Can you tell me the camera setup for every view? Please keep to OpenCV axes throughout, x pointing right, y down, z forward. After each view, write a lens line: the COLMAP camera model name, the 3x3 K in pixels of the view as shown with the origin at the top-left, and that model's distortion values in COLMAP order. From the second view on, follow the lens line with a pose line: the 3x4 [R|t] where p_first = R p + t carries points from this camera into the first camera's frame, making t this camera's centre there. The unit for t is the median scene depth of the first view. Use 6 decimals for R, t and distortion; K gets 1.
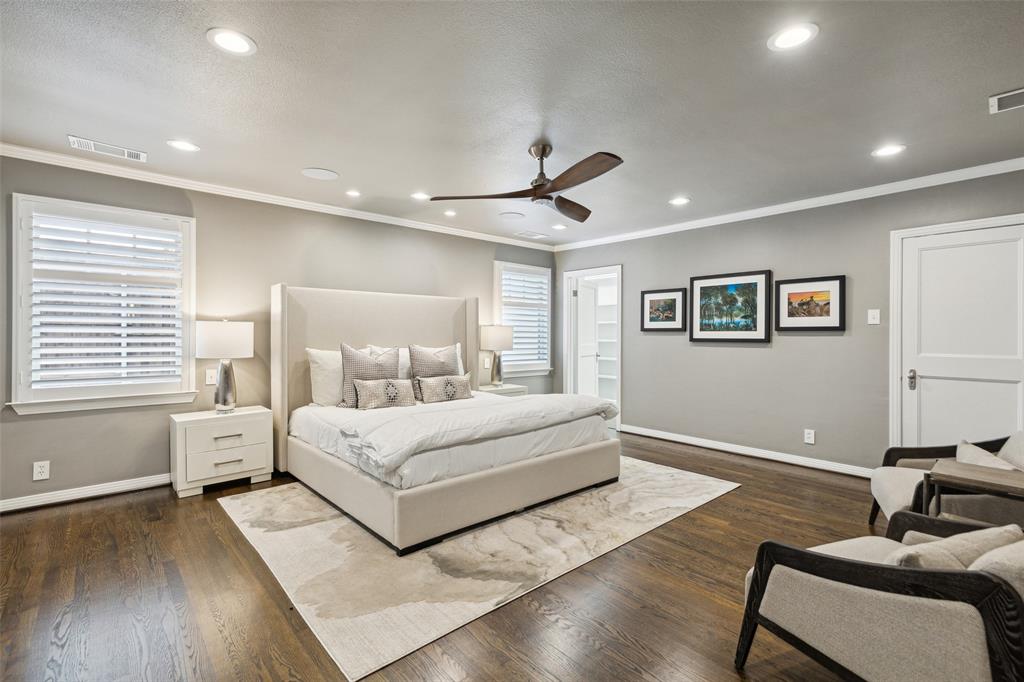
lens RADIAL K [[464.4, 0, 498.1], [0, 464.4, 341.4], [0, 0, 1]] dist [0.008952, -0.001217]
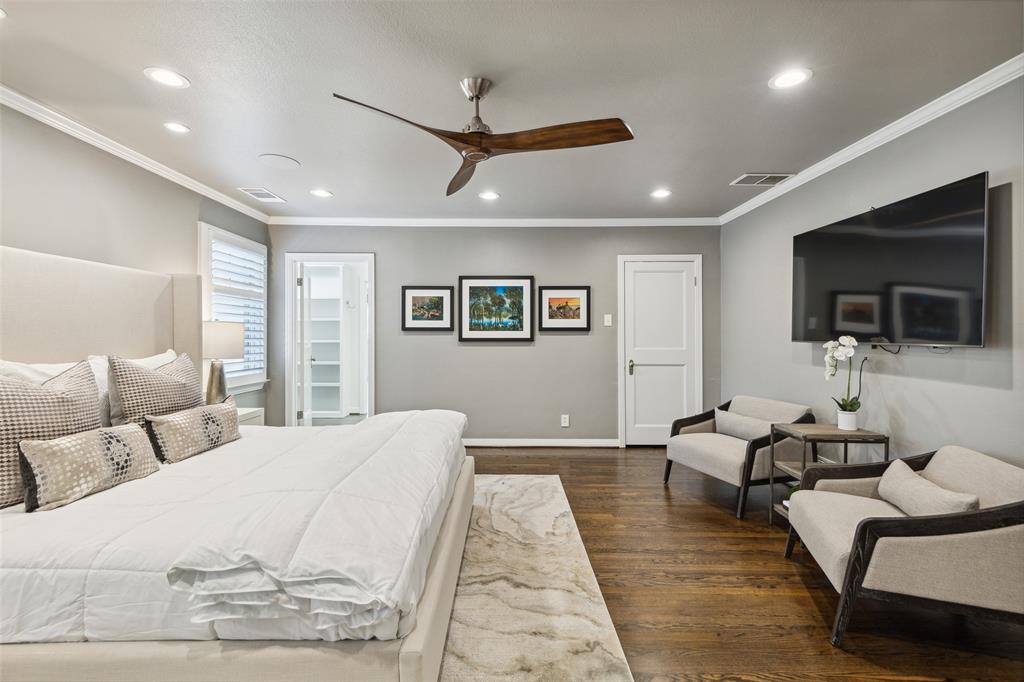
lens RADIAL K [[464.4, 0, 512.3], [0, 464.4, 336.7], [0, 0, 1]] dist [0.008952, -0.001217]
pose [[0.653097, -0.006430, 0.757247, -0.303582], [0.012153, 0.999924, -0.001991, -0.007471], [-0.757177, 0.010503, 0.653126, 0.333483]]
